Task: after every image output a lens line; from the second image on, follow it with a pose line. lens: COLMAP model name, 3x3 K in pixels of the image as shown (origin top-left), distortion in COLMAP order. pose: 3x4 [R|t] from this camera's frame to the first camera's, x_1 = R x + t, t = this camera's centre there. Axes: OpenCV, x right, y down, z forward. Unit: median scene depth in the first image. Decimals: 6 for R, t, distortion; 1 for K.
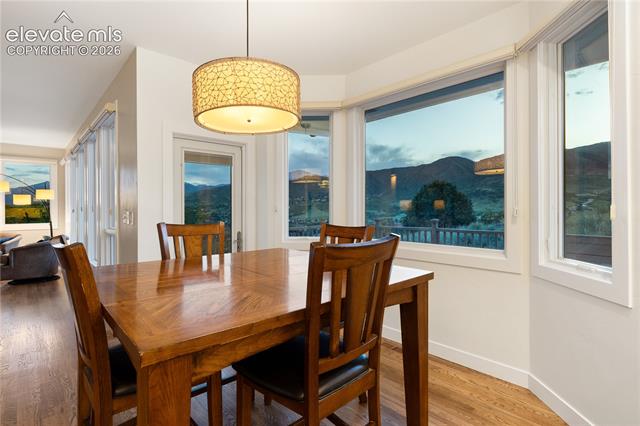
lens RADIAL K [[321.6, 0, 320.0], [0, 321.6, 213.0], [0, 0, 1]] dist [-0.001531, -0.000173]
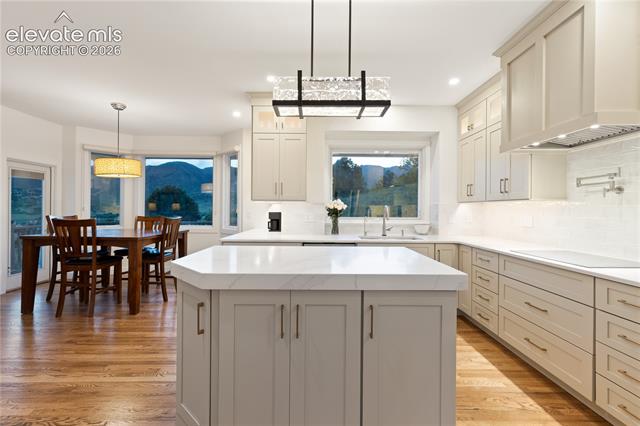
lens RADIAL K [[287.3, 0, 322.9], [0, 287.3, 209.4], [0, 0, 1]] dist [0.003375, 0.000257]
pose [[0.657431, 0.012410, 0.753413, -0.454028], [-0.000917, 0.999877, -0.015669, 0.013295], [-0.753514, 0.009610, 0.657361, -0.918102]]
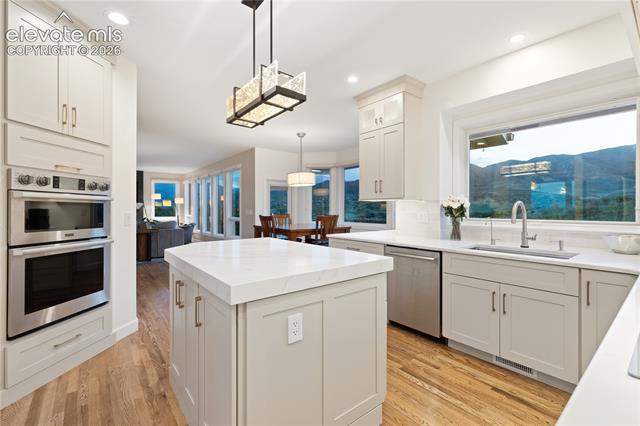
lens RADIAL K [[287.3, 0, 322.9], [0, 287.3, 209.4], [0, 0, 1]] dist [0.003375, 0.000257]
pose [[0.998238, 0.008776, -0.058690, 0.110991], [-0.009456, 0.999891, -0.011325, 0.014790], [0.058584, 0.011860, 0.998212, -1.135911]]
